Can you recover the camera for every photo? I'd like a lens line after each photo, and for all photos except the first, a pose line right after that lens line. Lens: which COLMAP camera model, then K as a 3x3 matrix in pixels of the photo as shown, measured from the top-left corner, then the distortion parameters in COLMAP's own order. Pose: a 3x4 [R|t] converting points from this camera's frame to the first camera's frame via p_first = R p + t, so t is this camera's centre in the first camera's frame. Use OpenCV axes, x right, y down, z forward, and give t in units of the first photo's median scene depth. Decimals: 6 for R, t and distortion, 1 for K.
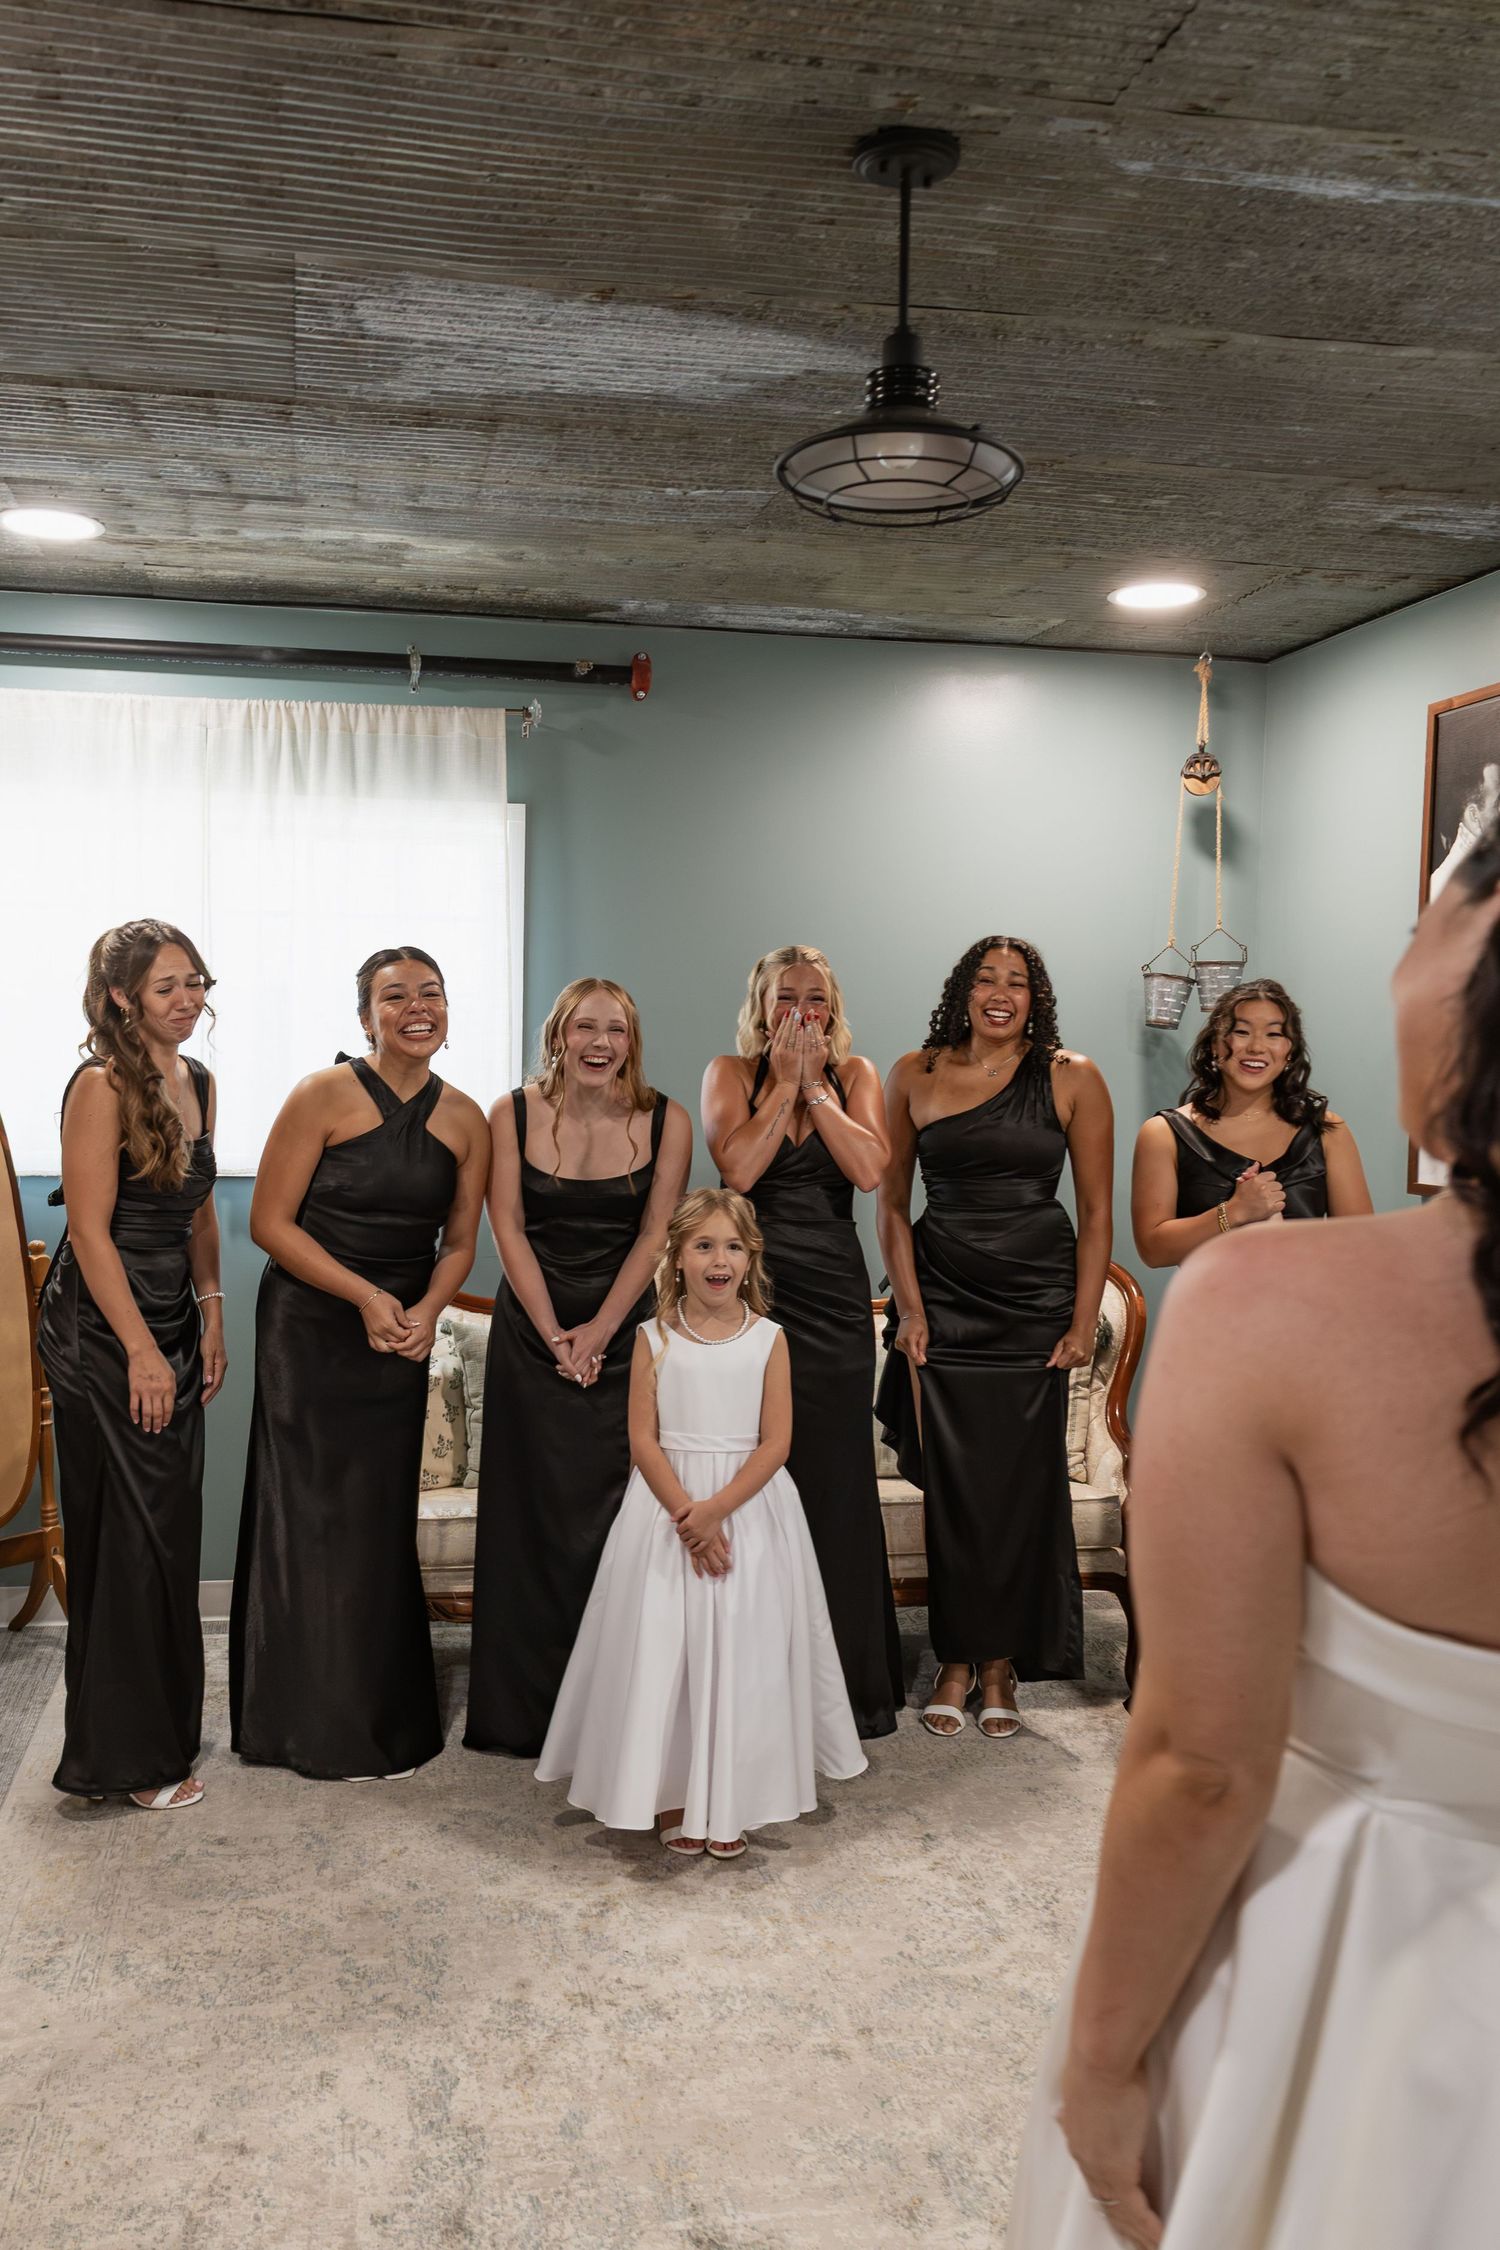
lens RADIAL K [[1518.1, 0, 750.0], [0, 1518.1, 1125.0], [0, 0, 1]] dist [0.003967, 0.003994]
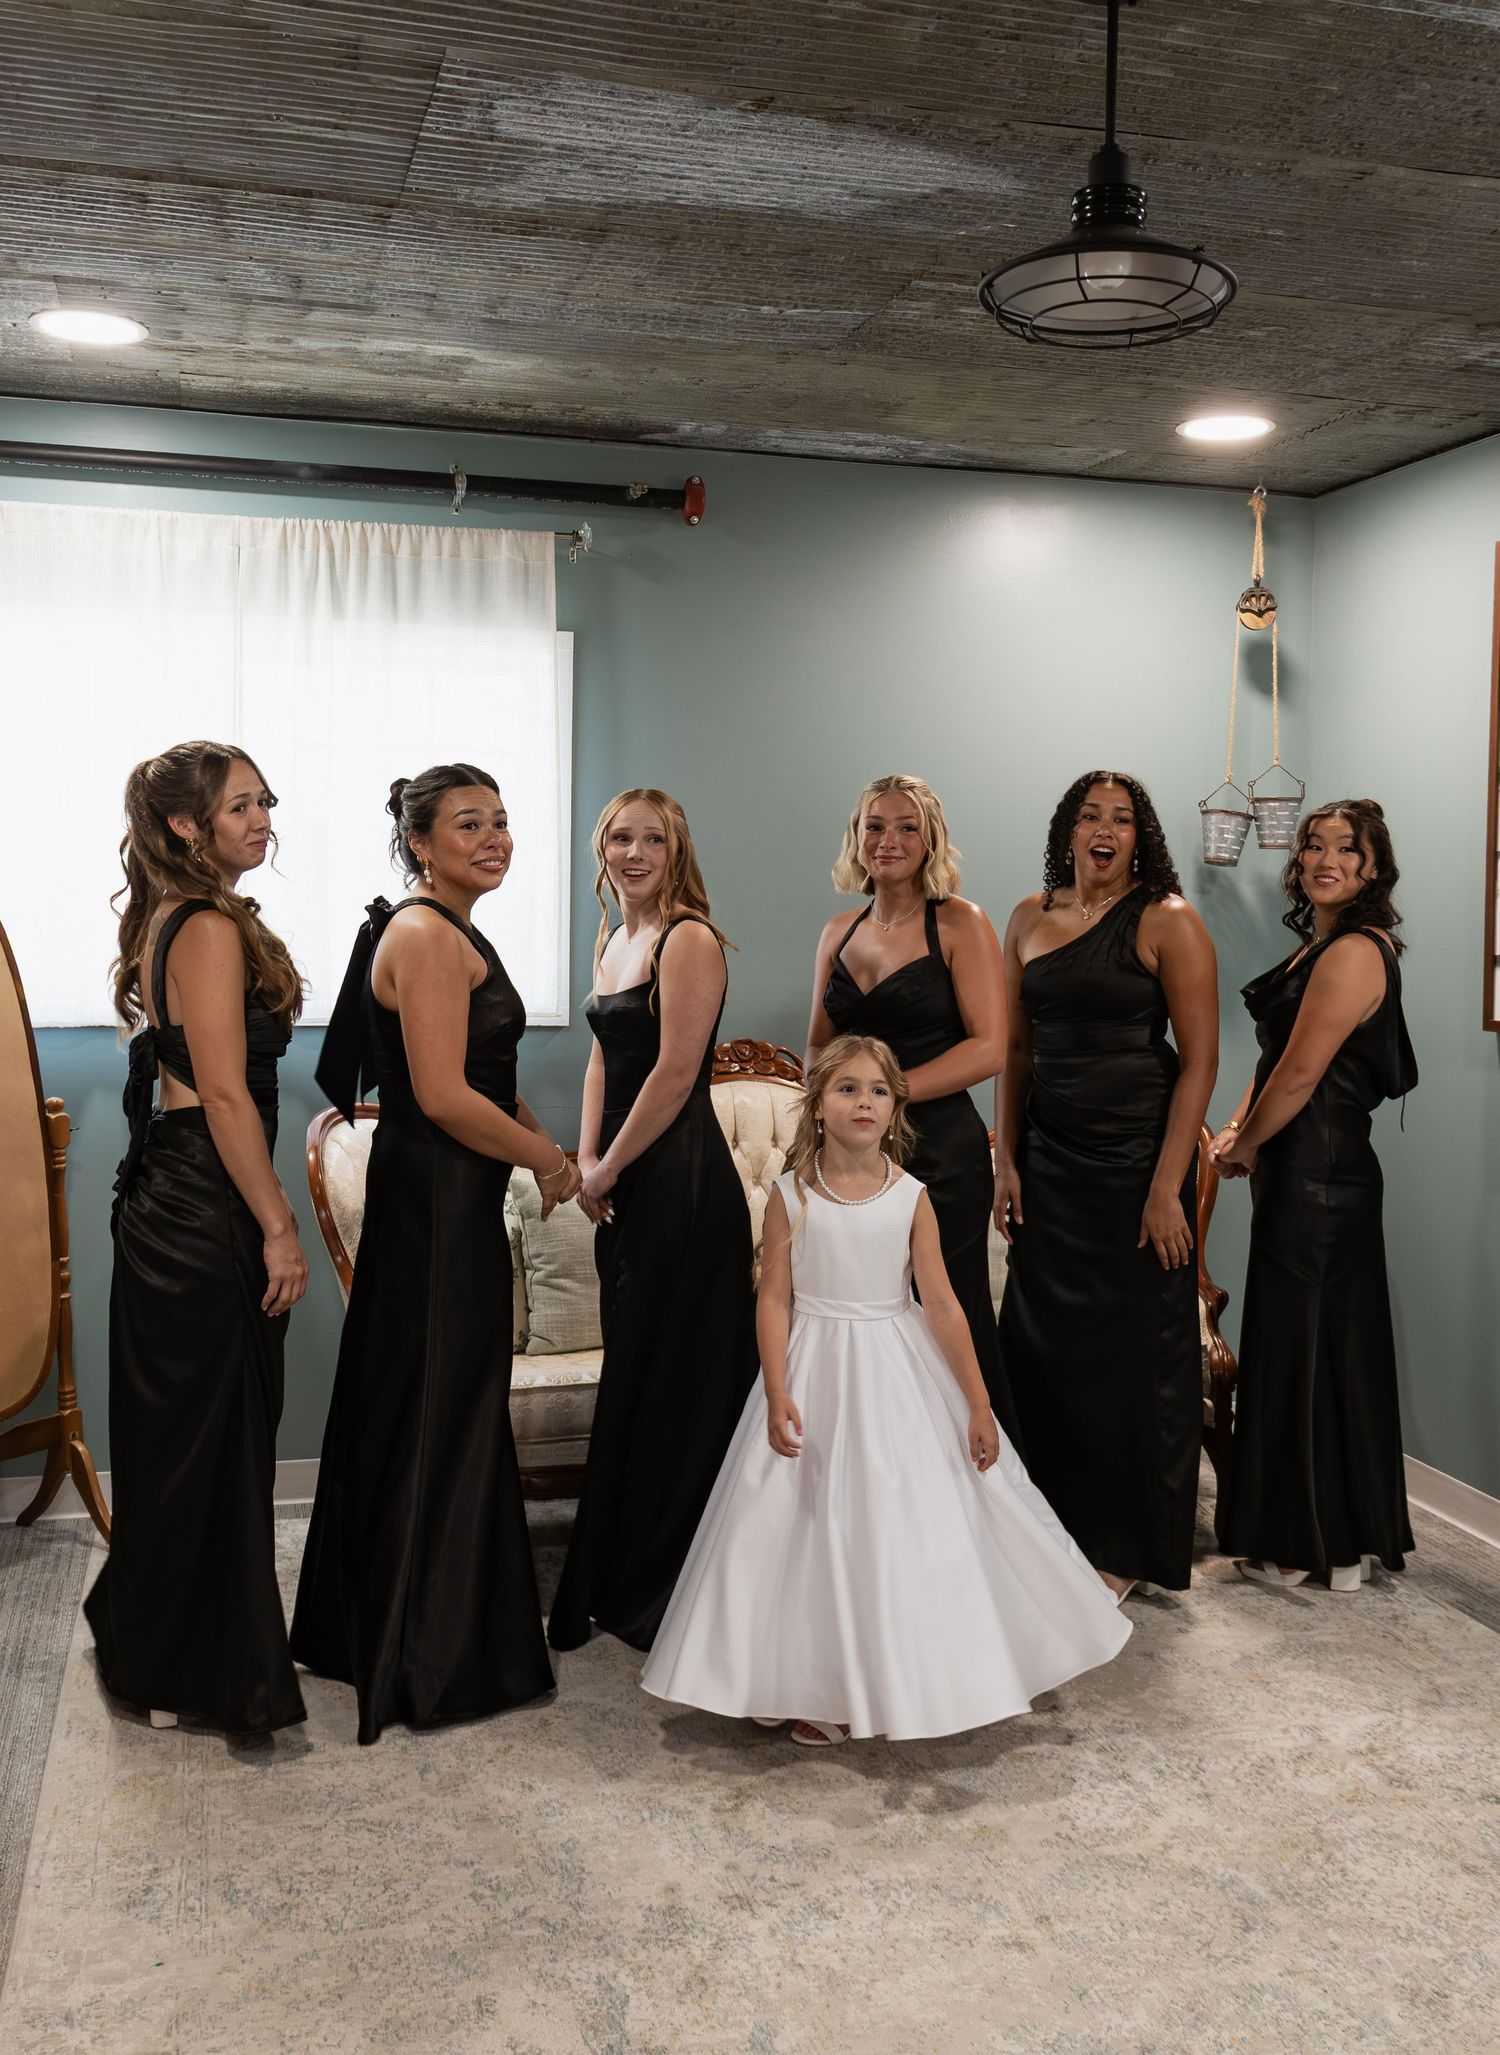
lens RADIAL K [[1566.6, 0, 749.7], [0, 1566.6, 931.8], [0, 0, 1]] dist [0.004978, 0.002699]
pose [[0.996782, -0.005198, 0.079987, -0.163483], [0.007090, 0.999701, -0.023395, 0.001128], [-0.079842, 0.023887, 0.996521, 0.020848]]
